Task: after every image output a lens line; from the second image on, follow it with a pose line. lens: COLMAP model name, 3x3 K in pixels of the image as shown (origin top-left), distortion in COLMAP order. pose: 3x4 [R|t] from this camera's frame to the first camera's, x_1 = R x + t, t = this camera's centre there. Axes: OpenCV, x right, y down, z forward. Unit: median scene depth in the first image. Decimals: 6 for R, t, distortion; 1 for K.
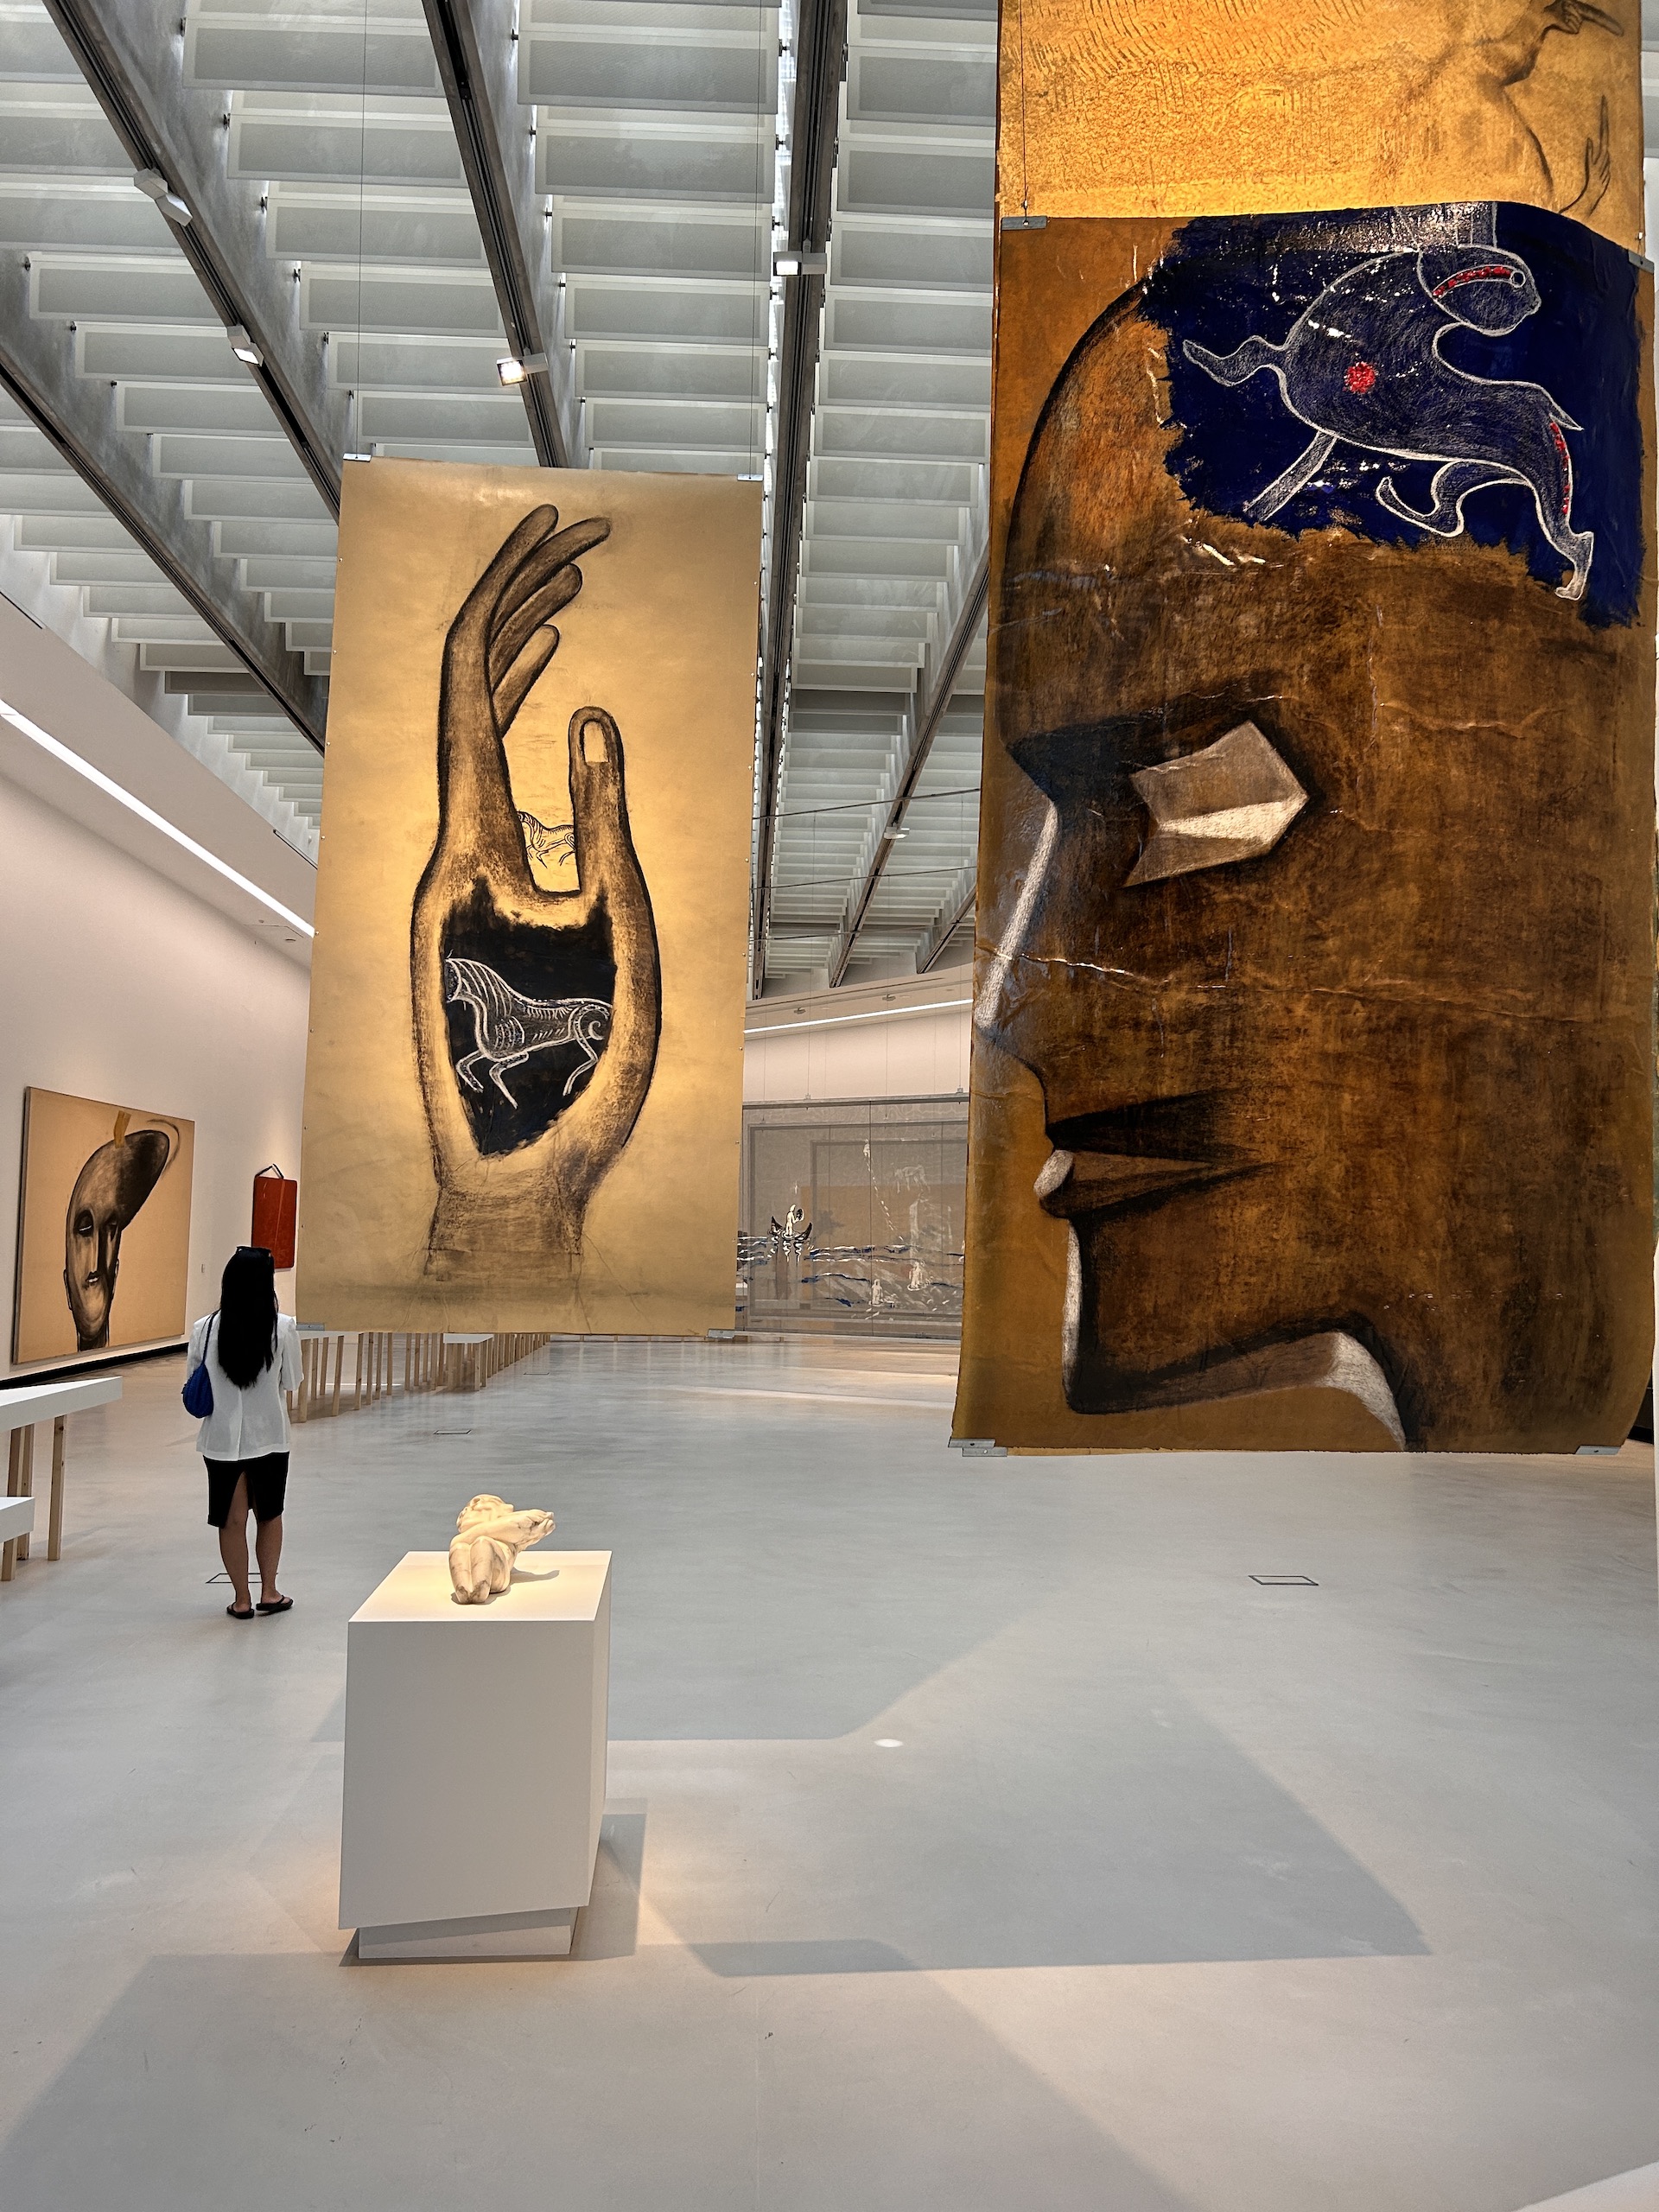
lens RADIAL K [[1663.3, 0, 838.0], [0, 1663.3, 1111.3], [0, 0, 1]] dist [0.058478, -0.002075]
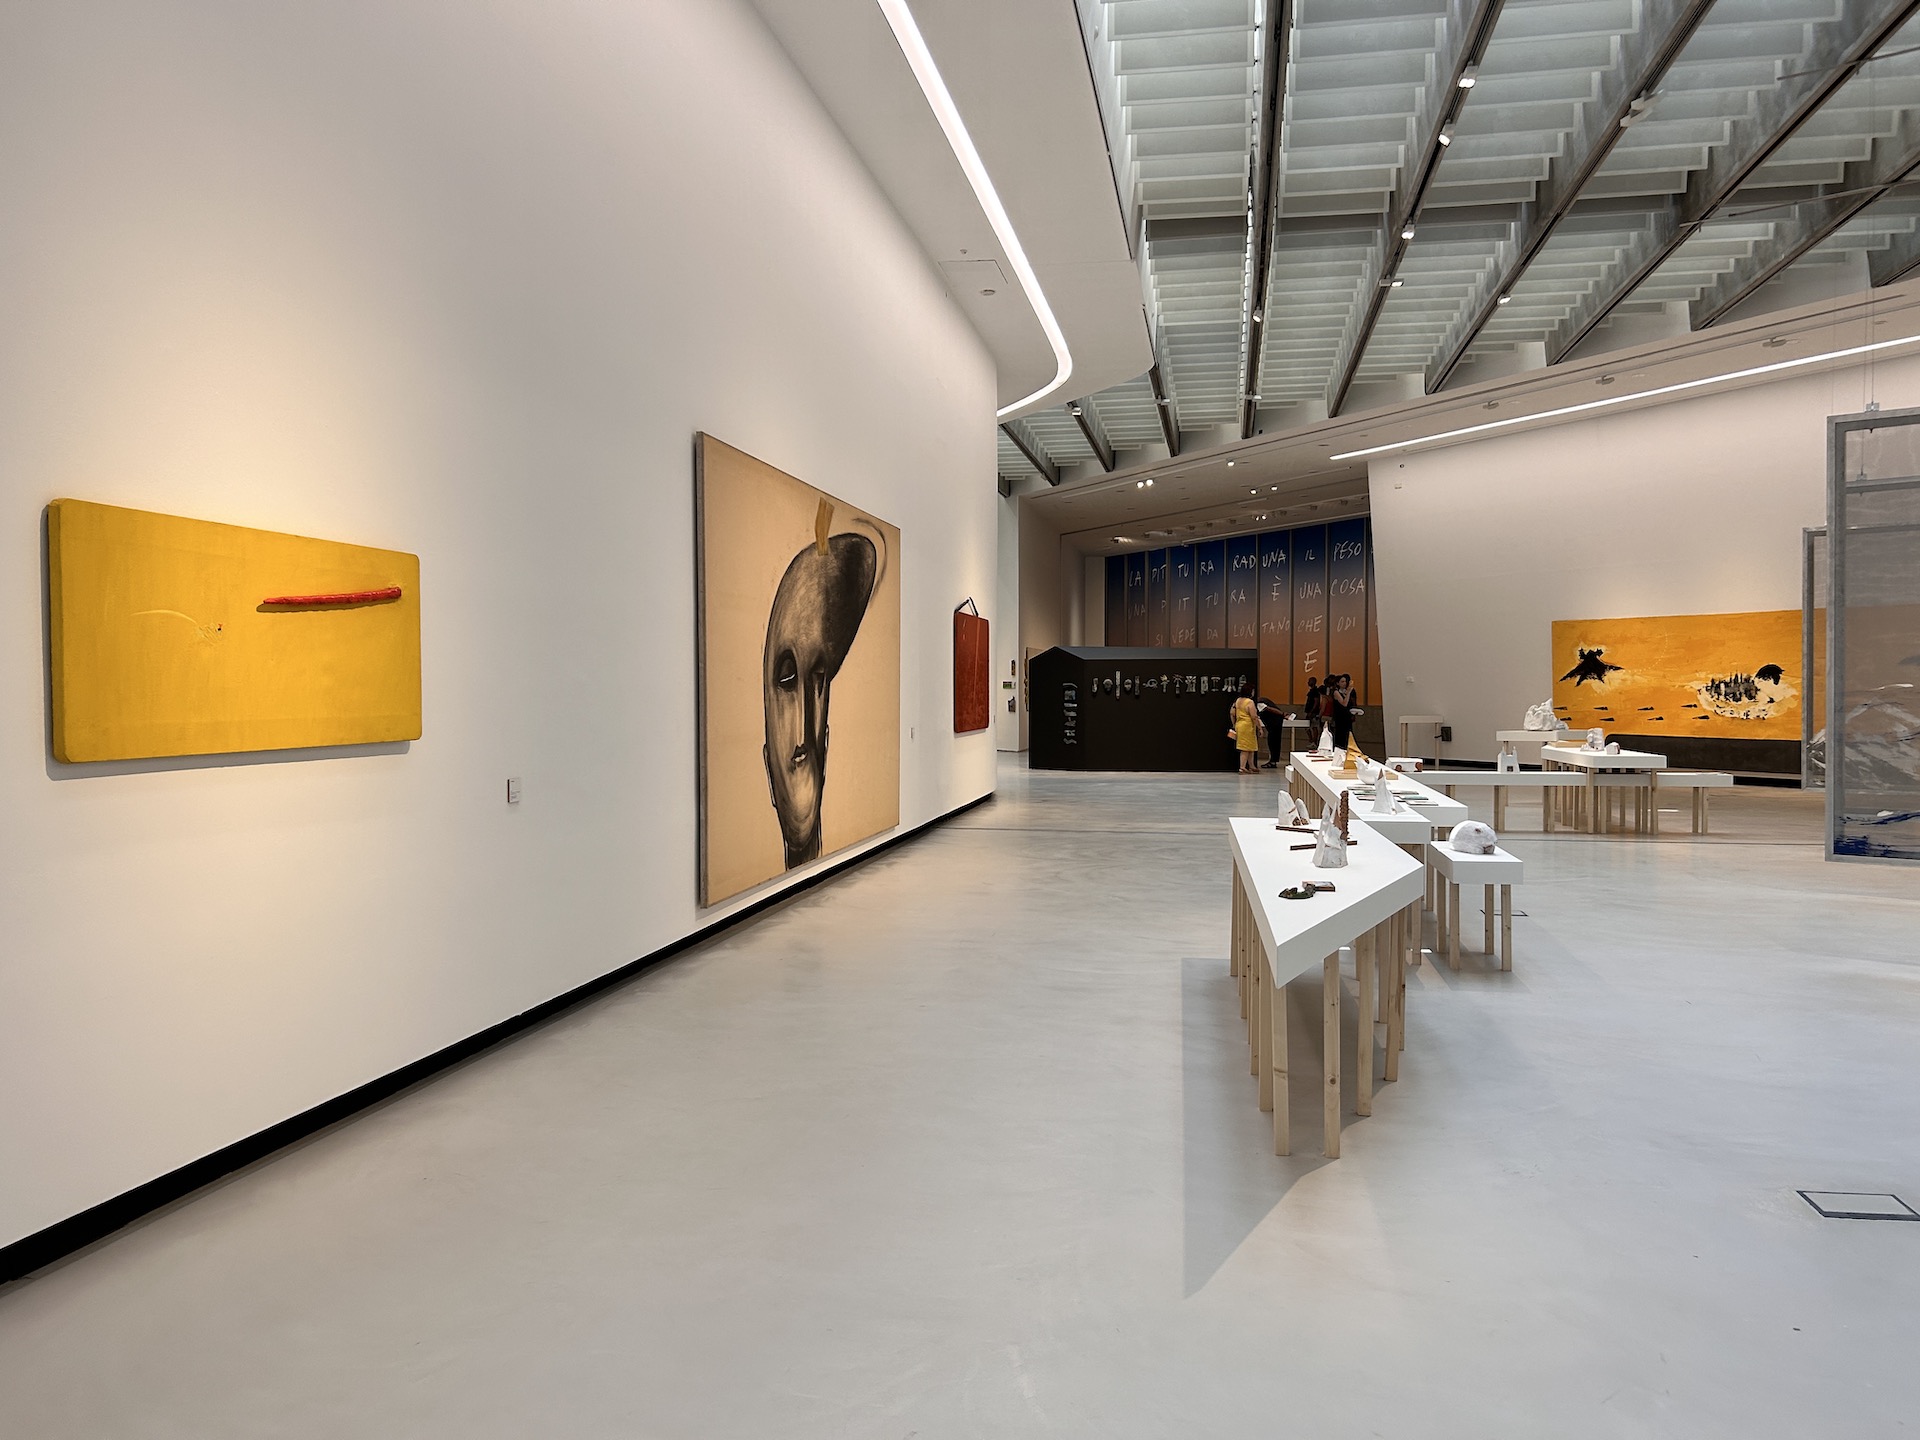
lens RADIAL K [[1443.7, 0, 952.9], [0, 1443.7, 709.7], [0, 0, 1]] dist [0.058478, -0.002075]
pose [[0.967921, -0.006511, -0.251168, -0.242605], [0.029214, 0.995800, 0.086766, 0.034880], [0.249549, -0.091320, 0.964047, 0.474549]]
